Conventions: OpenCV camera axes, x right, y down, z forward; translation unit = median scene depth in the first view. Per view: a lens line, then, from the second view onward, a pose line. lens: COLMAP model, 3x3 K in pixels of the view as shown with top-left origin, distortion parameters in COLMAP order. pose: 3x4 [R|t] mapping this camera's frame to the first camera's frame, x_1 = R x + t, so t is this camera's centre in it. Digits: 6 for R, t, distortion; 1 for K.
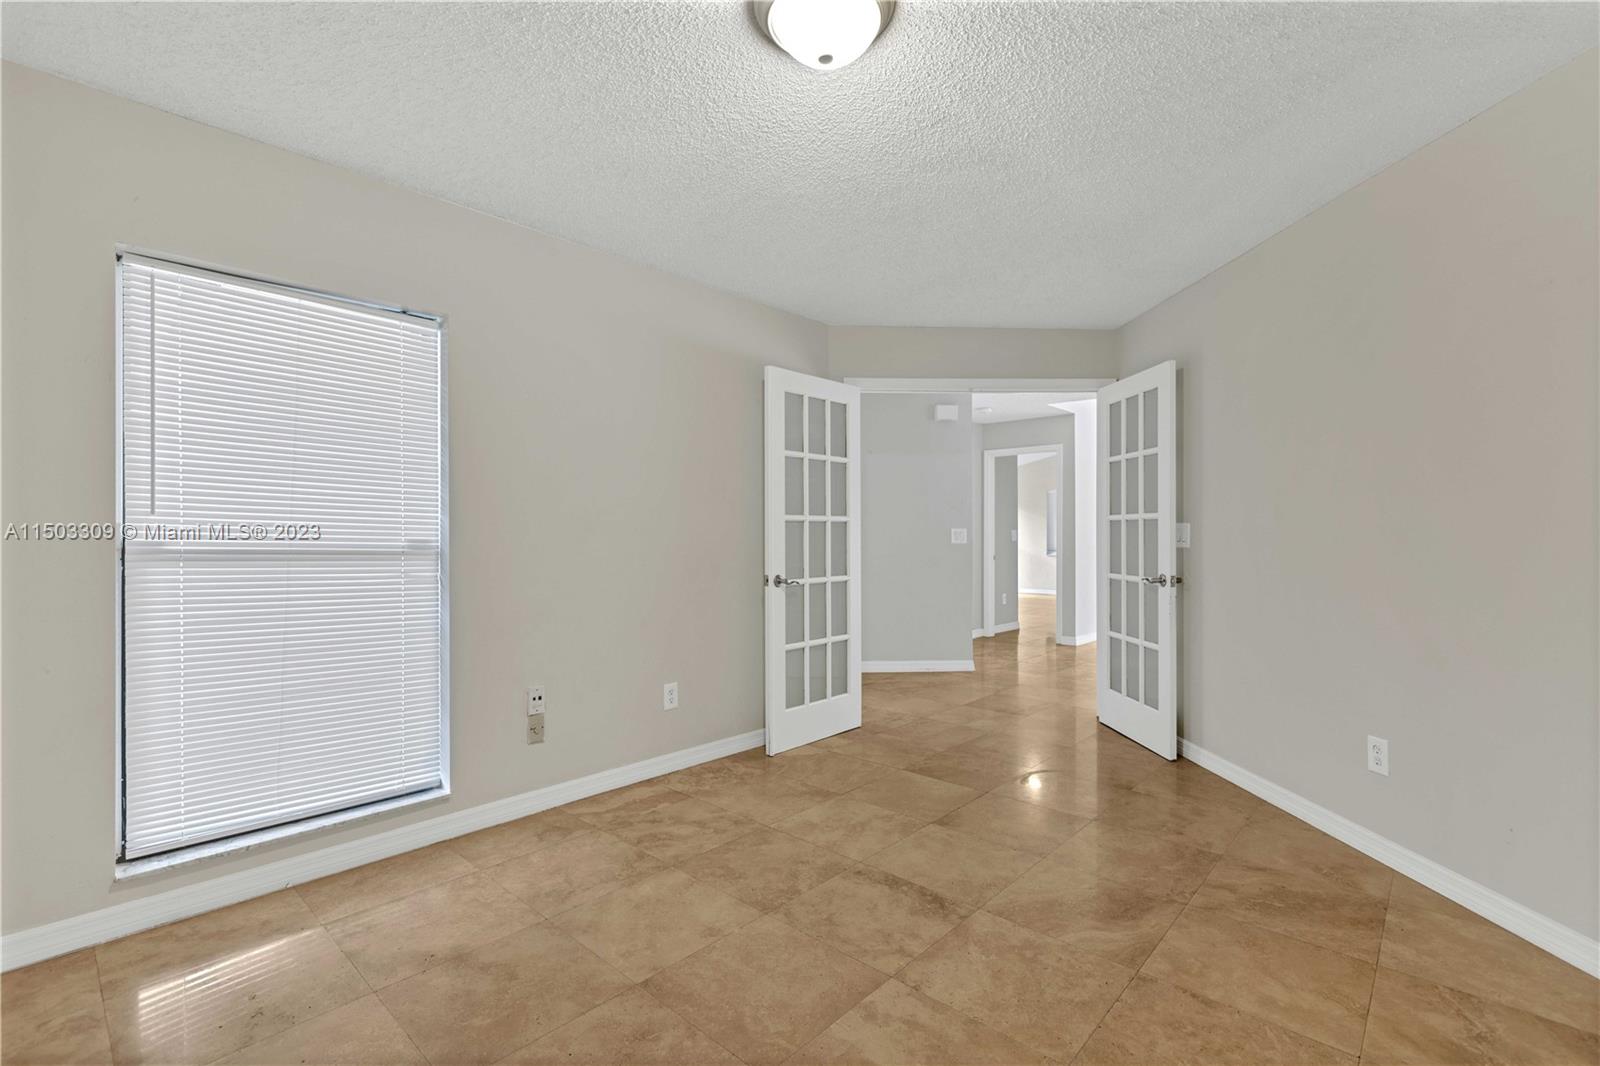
lens RADIAL K [[711.6, 0, 799.7], [0, 711.6, 536.6], [0, 0, 1]] dist [0.003344, -0.001970]
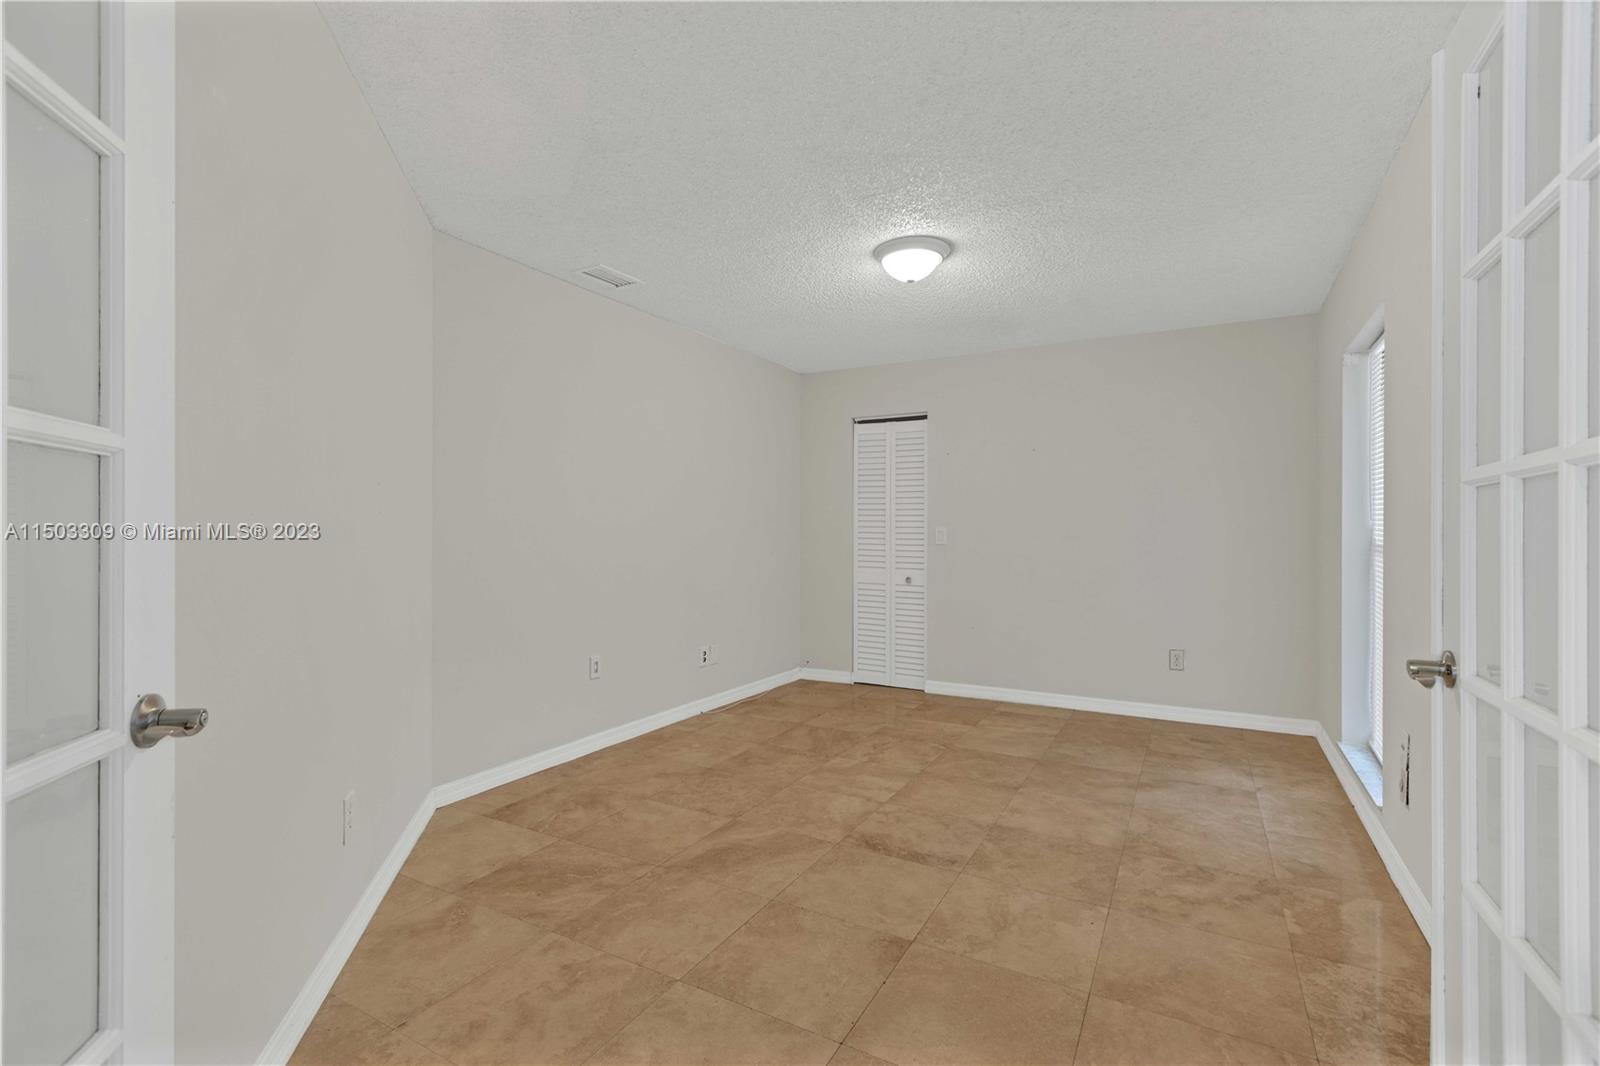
lens RADIAL K [[711.6, 0, 800.3], [0, 711.6, 531.2], [0, 0, 1]] dist [0.003344, -0.001970]
pose [[-0.971874, -0.001549, -0.235495, 0.578762], [-0.000820, 0.999995, -0.003191, -0.000641], [0.235499, -0.002908, -0.971870, 2.090123]]
